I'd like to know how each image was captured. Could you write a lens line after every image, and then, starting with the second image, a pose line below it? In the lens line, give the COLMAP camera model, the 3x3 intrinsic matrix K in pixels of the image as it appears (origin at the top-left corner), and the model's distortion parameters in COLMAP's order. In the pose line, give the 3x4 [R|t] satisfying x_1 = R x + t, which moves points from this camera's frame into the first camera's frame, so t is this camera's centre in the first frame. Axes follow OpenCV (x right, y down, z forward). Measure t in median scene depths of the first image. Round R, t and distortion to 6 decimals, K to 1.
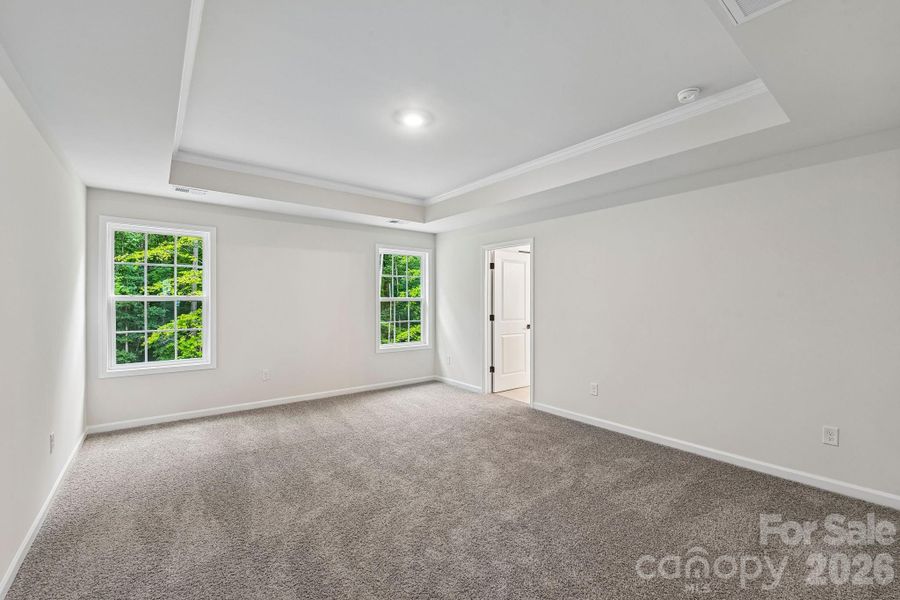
lens RADIAL K [[388.7, 0, 448.2], [0, 388.7, 299.5], [0, 0, 1]] dist [-0.017704, -0.000688]
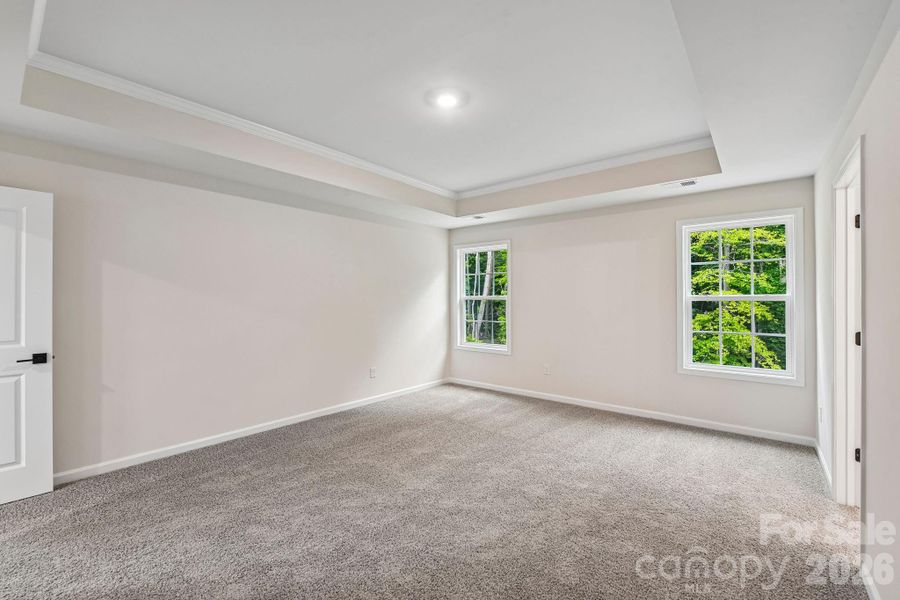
lens RADIAL K [[388.7, 0, 446.4], [0, 388.7, 299.2], [0, 0, 1]] dist [-0.017704, -0.000688]
pose [[0.185108, 0.000203, -0.982718, 0.603604], [0.004855, 0.999988, 0.001121, -0.000980], [0.982706, -0.004978, 0.185105, 0.614417]]
